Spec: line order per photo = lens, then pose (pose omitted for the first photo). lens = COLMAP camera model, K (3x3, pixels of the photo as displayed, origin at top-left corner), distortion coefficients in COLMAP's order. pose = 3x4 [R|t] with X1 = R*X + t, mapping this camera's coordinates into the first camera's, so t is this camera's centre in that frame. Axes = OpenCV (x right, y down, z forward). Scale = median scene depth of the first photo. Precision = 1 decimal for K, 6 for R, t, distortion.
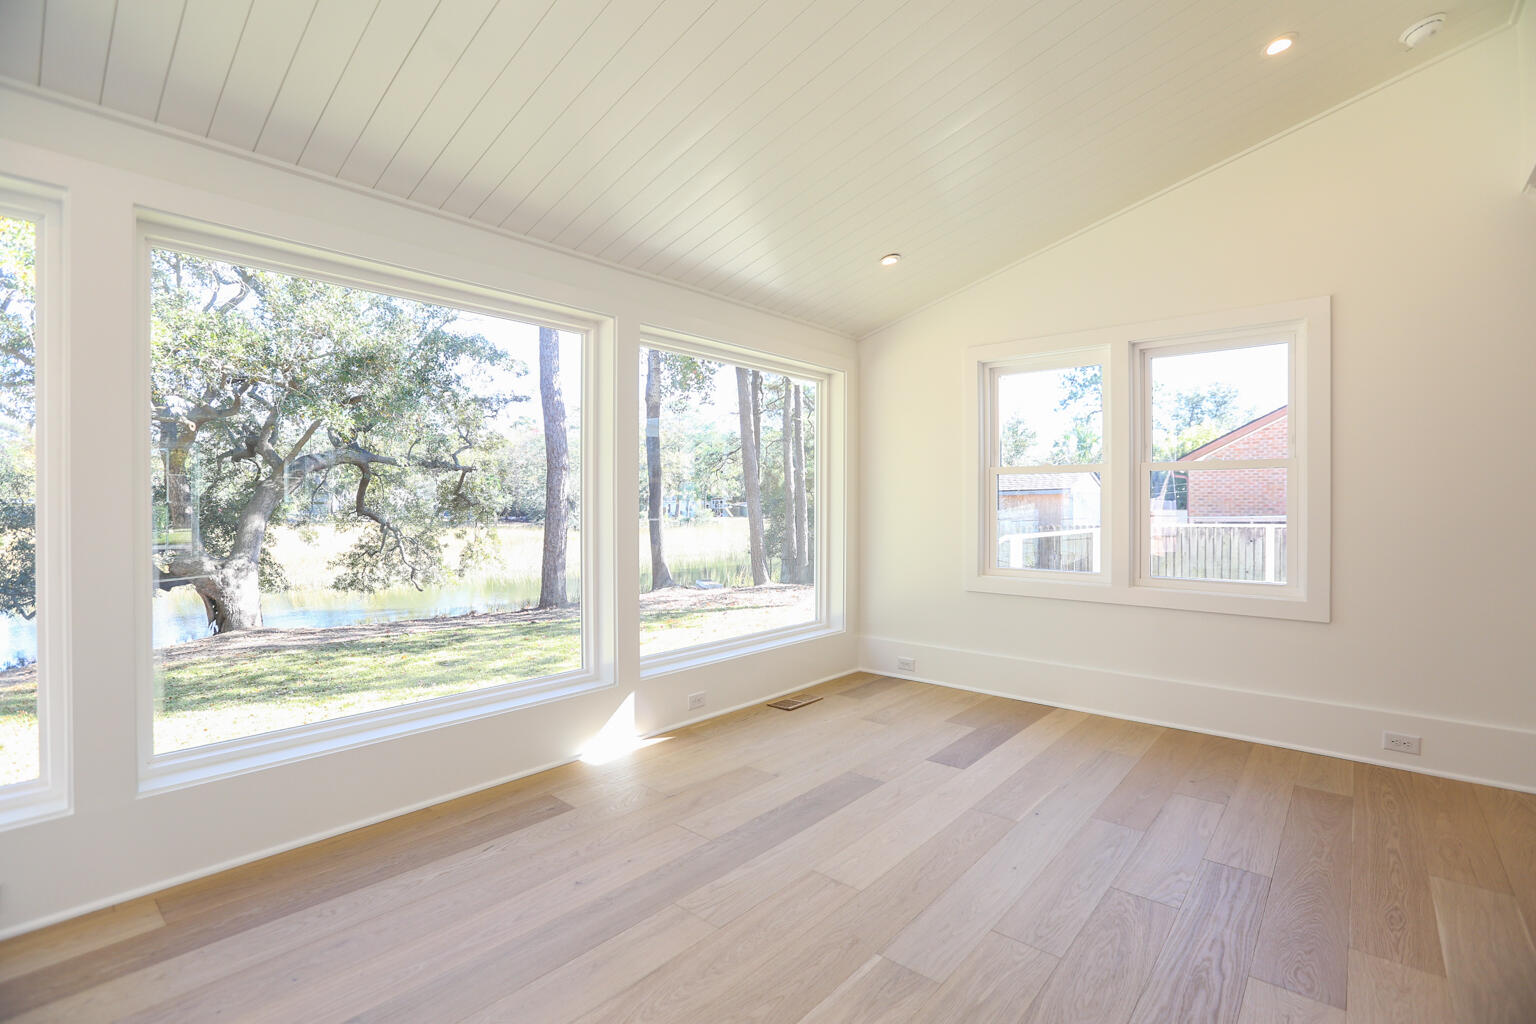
lens RADIAL K [[700.5, 0, 768.0], [0, 700.5, 512.0], [0, 0, 1]] dist [-0.060478, 0.024746]
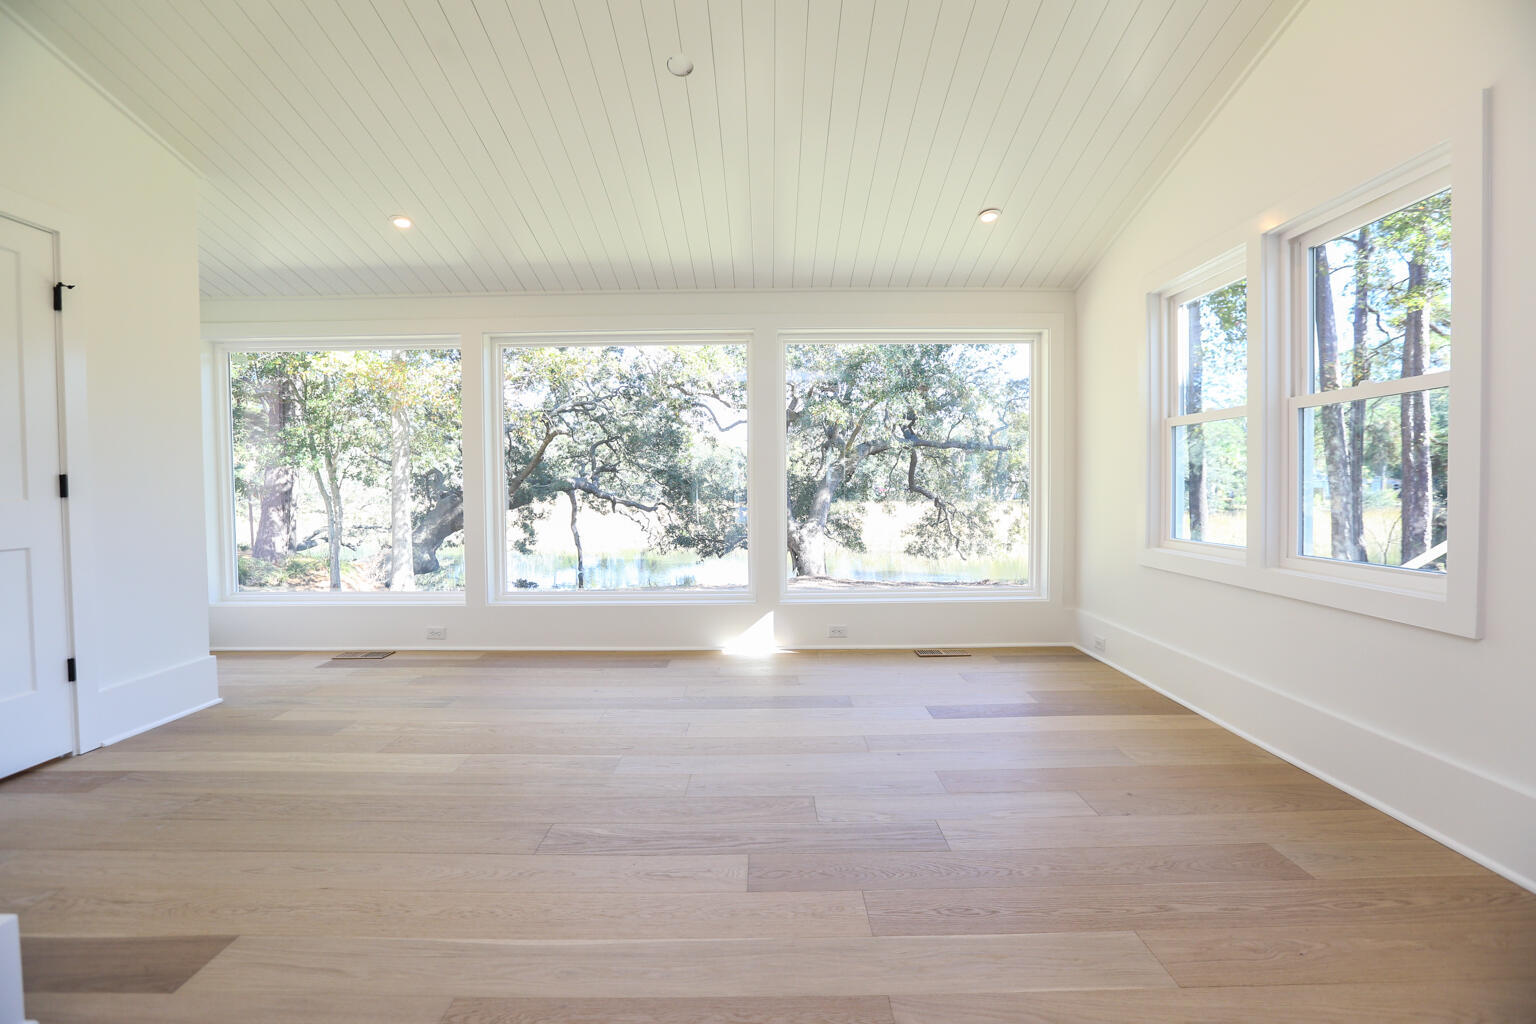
lens RADIAL K [[700.5, 0, 768.0], [0, 700.5, 512.0], [0, 0, 1]] dist [-0.060478, 0.024746]
pose [[0.660409, 0.024792, -0.750497, 0.619603], [-0.004023, 0.999557, 0.029479, 0.025039], [0.750895, -0.016449, 0.660217, 0.096701]]
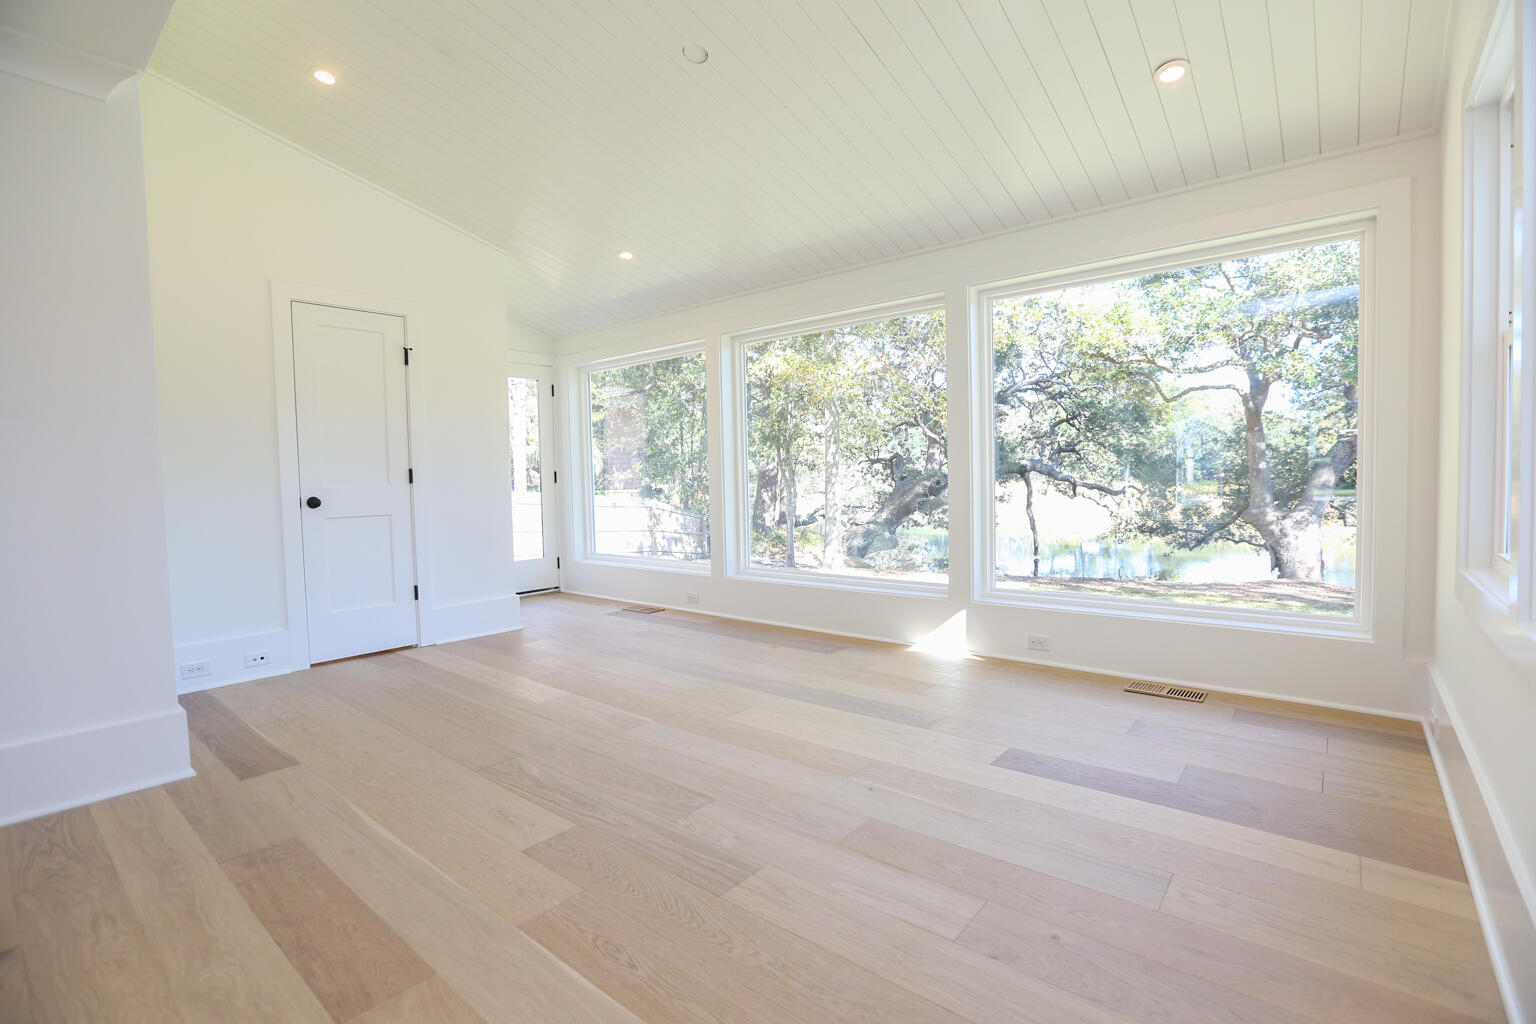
lens RADIAL K [[700.5, 0, 768.0], [0, 700.5, 512.0], [0, 0, 1]] dist [-0.060478, 0.024746]
pose [[0.028727, 0.053227, -0.998169, 0.741830], [0.007511, 0.998542, 0.053463, 0.024213], [0.999559, -0.009033, 0.028285, 0.504981]]
